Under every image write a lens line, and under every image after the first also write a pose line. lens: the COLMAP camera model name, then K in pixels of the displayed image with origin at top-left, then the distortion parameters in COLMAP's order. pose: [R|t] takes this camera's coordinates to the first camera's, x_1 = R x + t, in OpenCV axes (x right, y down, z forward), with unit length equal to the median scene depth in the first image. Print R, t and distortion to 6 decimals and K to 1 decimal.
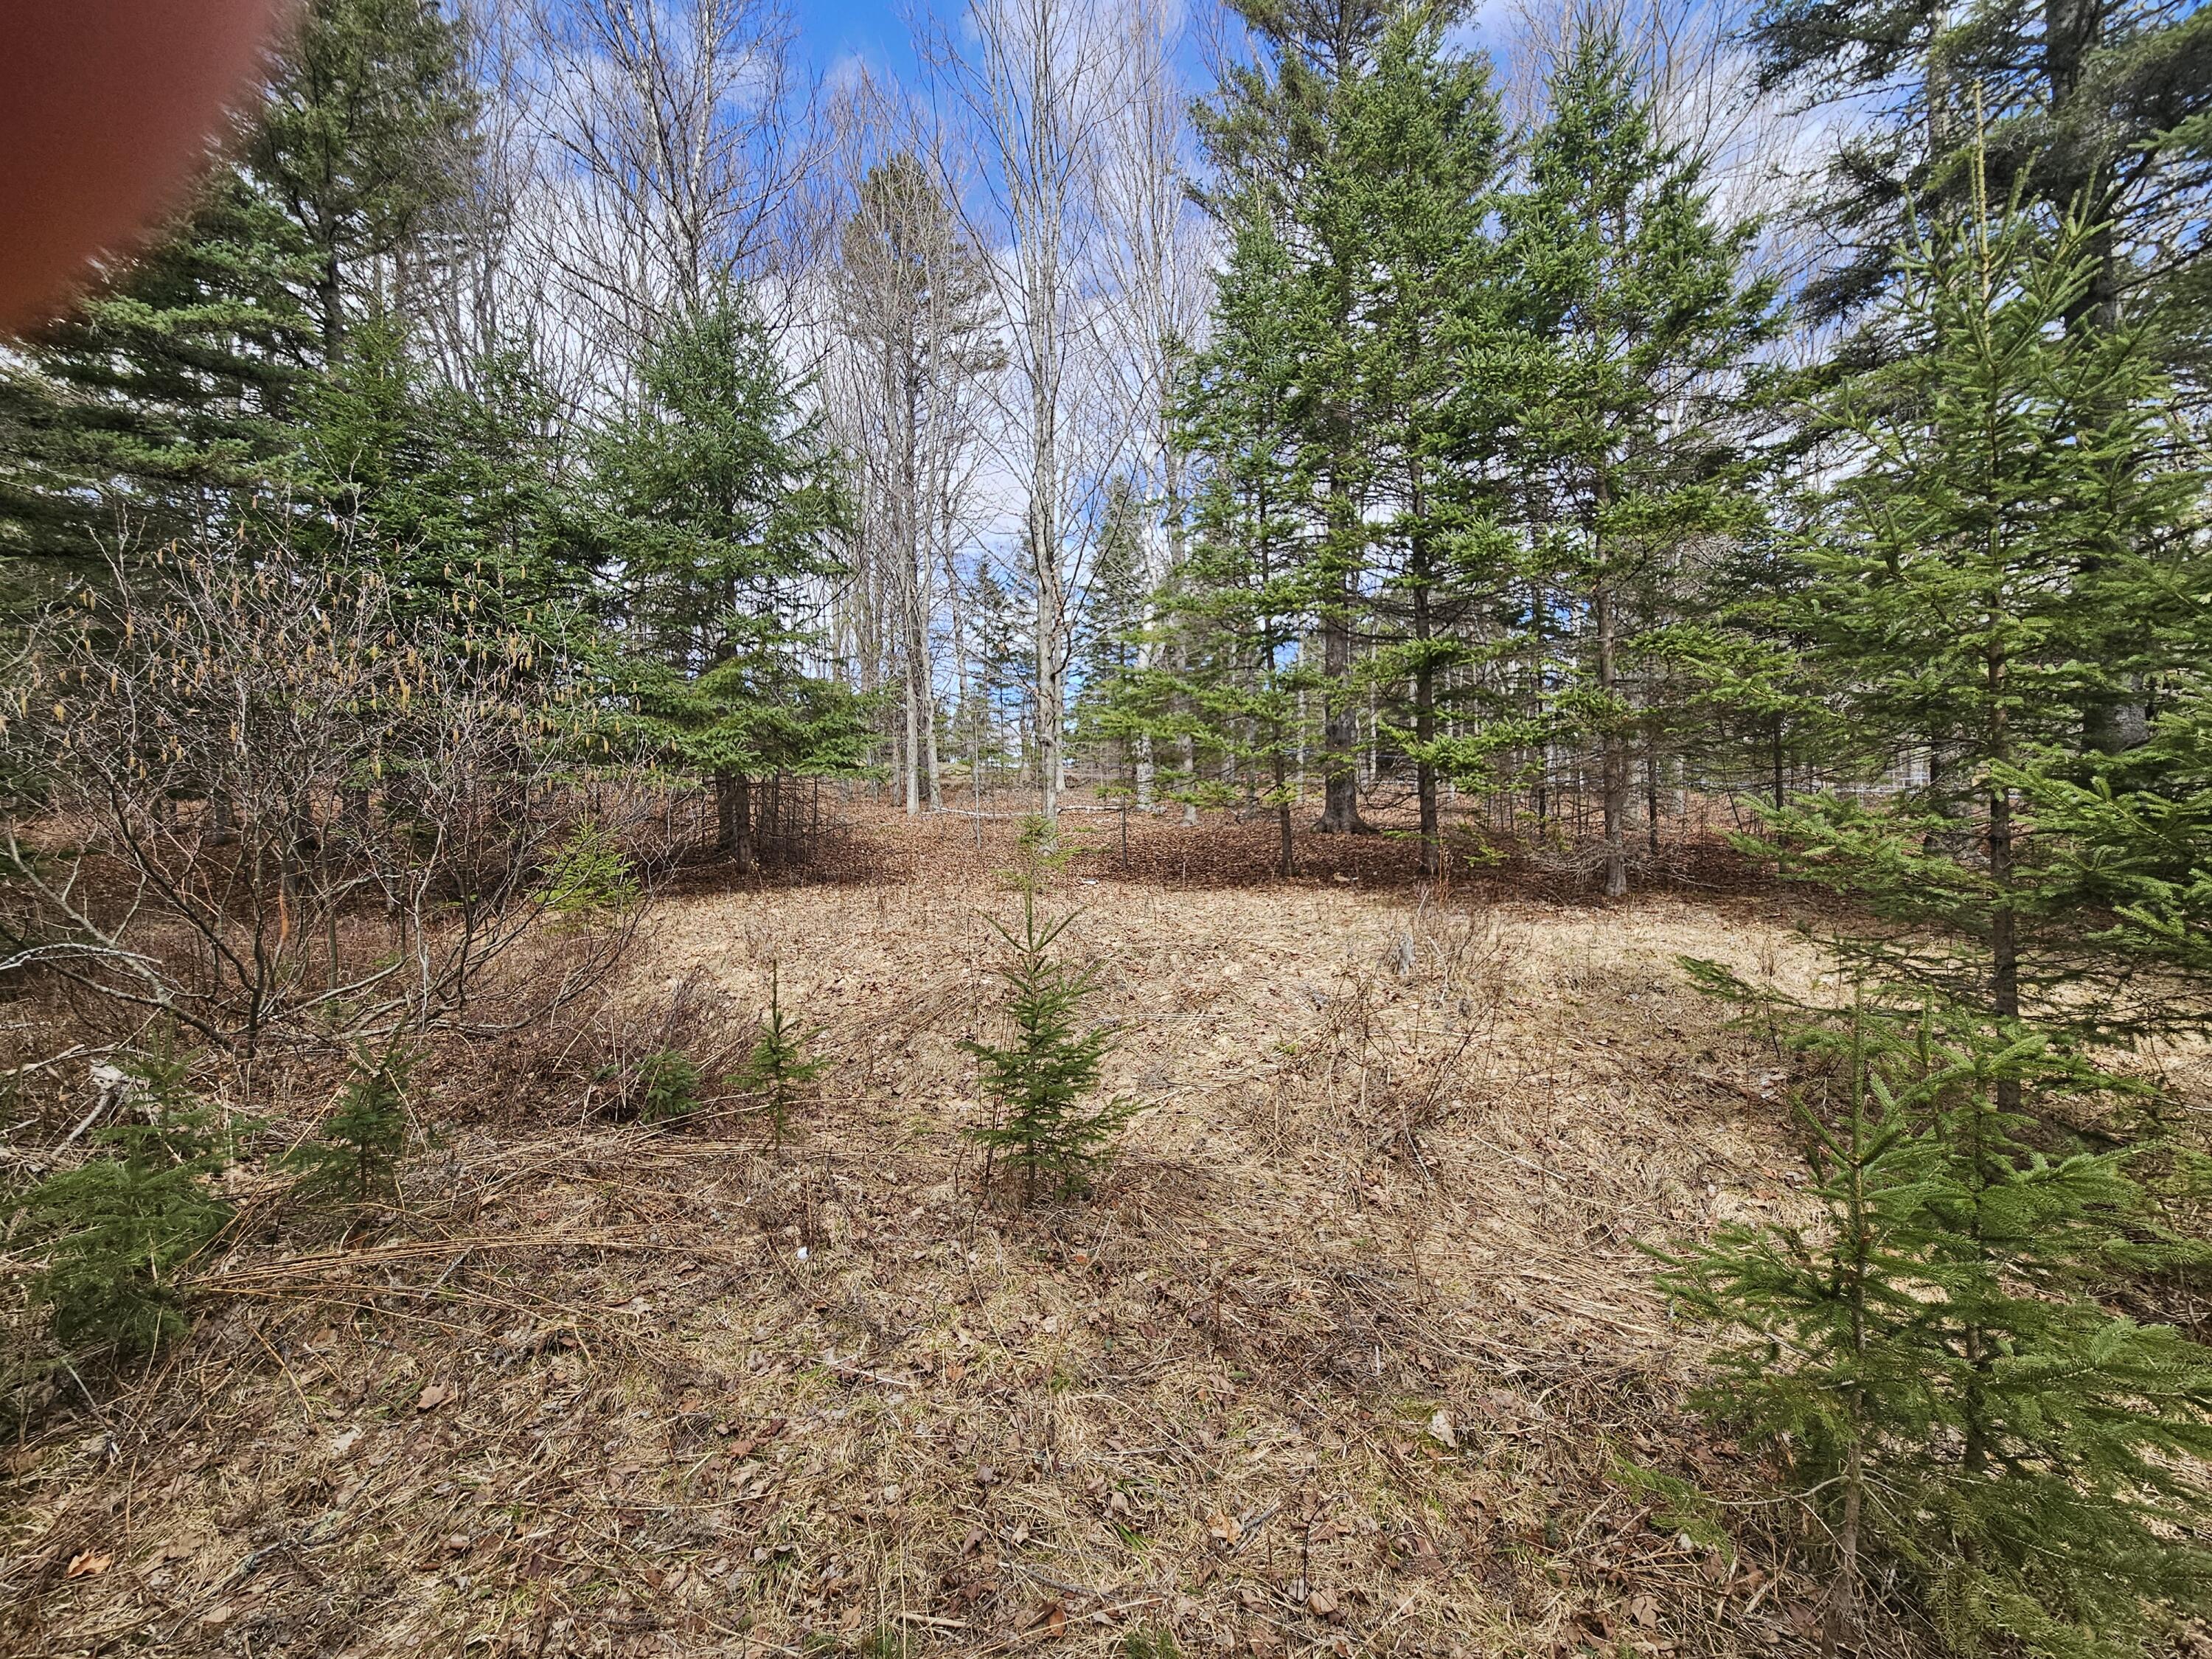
lens RADIAL K [[904.6, 0, 1098.1], [0, 904.6, 832.8], [0, 0, 1]] dist [-0.000014, 0.000877]
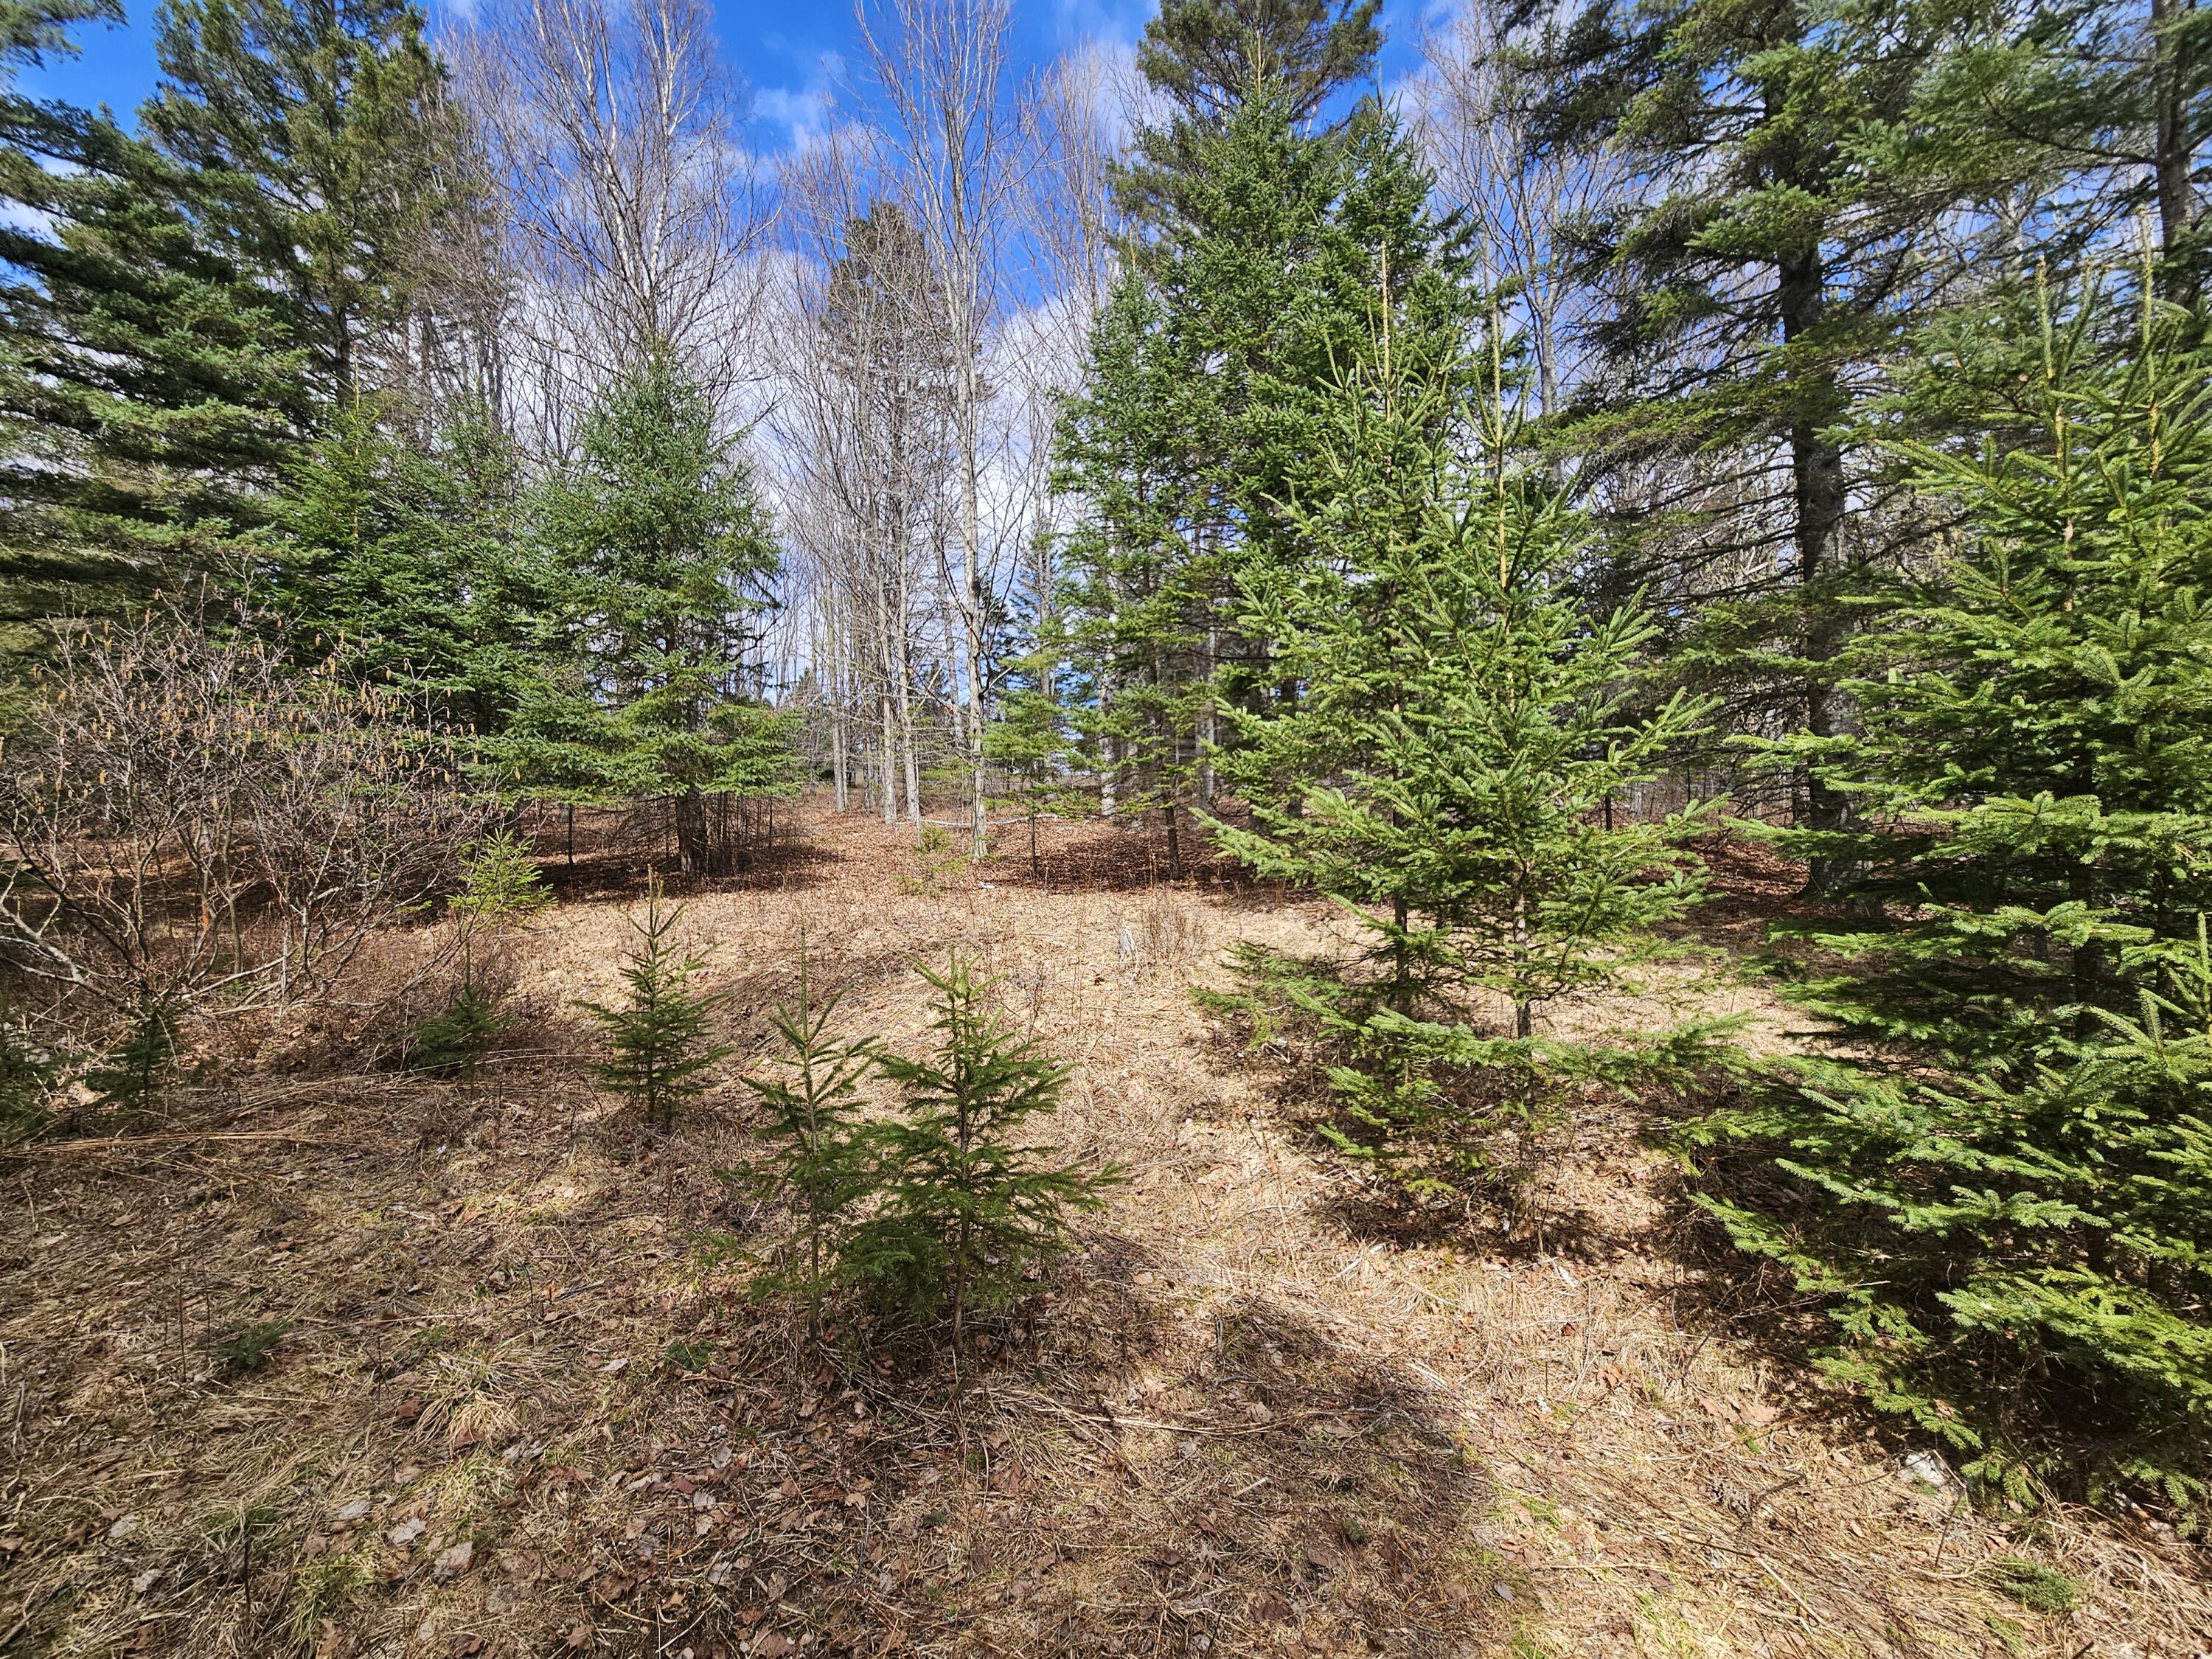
lens RADIAL K [[904.6, 0, 1098.1], [0, 904.6, 832.8], [0, 0, 1]] dist [-0.000014, 0.000877]
pose [[0.998299, -0.011261, -0.057204, 0.208488], [0.010857, 0.999914, -0.007356, -0.000889], [0.057282, 0.006722, 0.998335, -0.091467]]
